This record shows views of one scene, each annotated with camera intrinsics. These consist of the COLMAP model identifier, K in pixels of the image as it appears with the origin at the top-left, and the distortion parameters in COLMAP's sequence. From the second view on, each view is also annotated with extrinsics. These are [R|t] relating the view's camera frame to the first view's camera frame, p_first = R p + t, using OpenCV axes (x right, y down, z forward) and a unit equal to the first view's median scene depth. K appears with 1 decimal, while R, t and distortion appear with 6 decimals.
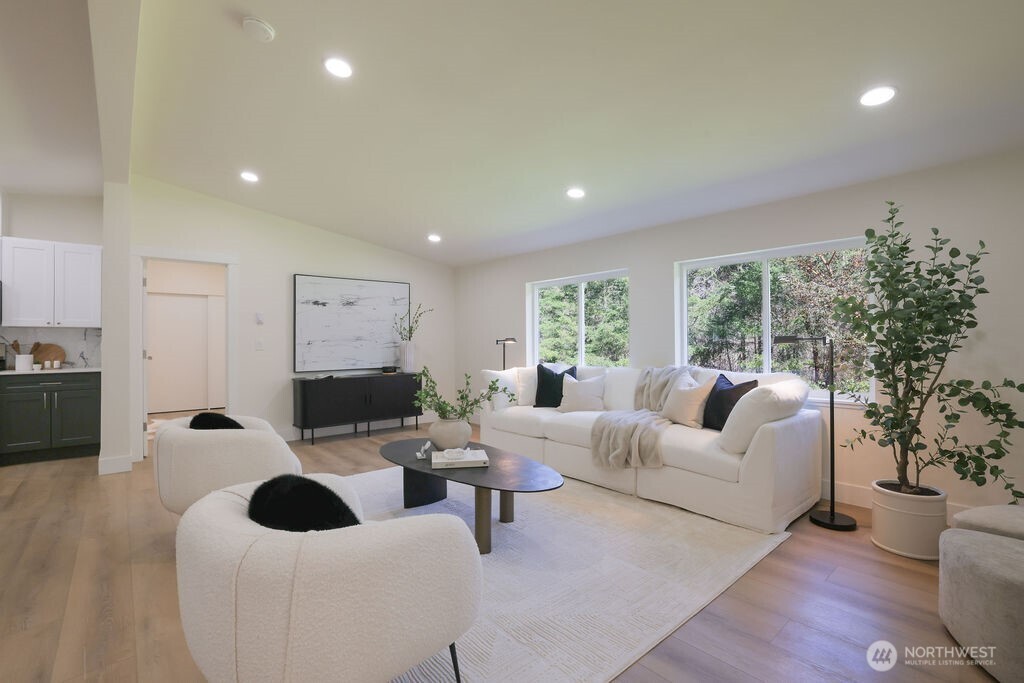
lens RADIAL K [[453.2, 0, 509.1], [0, 453.2, 344.5], [0, 0, 1]] dist [-0.016529, 0.000386]
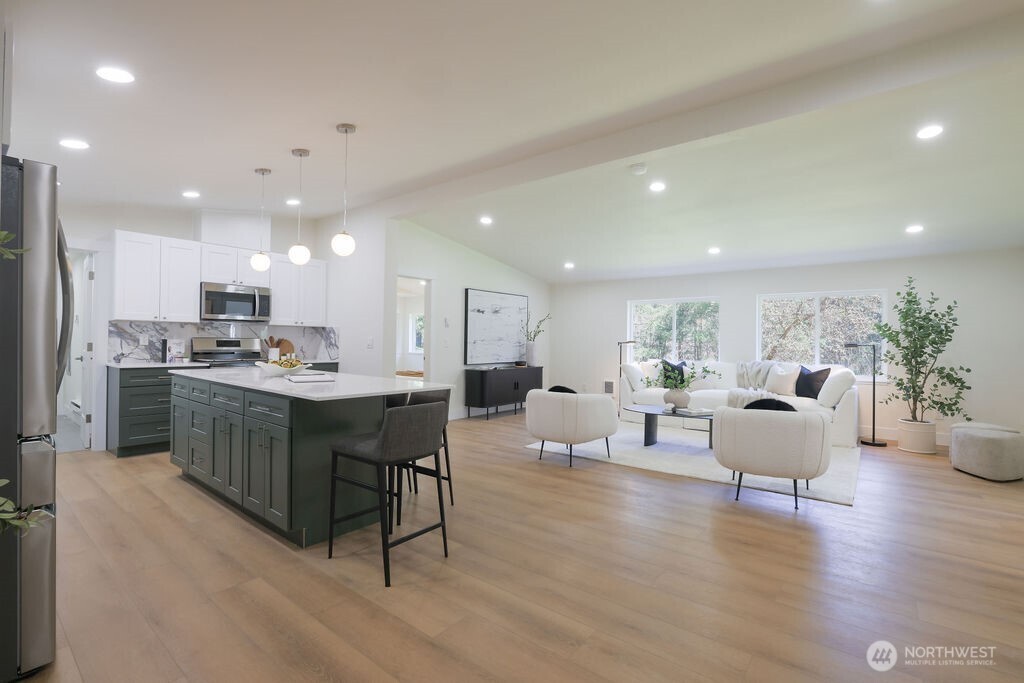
lens RADIAL K [[453.2, 0, 513.4], [0, 453.2, 344.3], [0, 0, 1]] dist [-0.016529, 0.000386]
pose [[0.982198, 0.016425, 0.187127, -1.206303], [-0.015852, 0.999864, -0.004559, 0.015455], [-0.187176, 0.001512, 0.982325, -0.600771]]
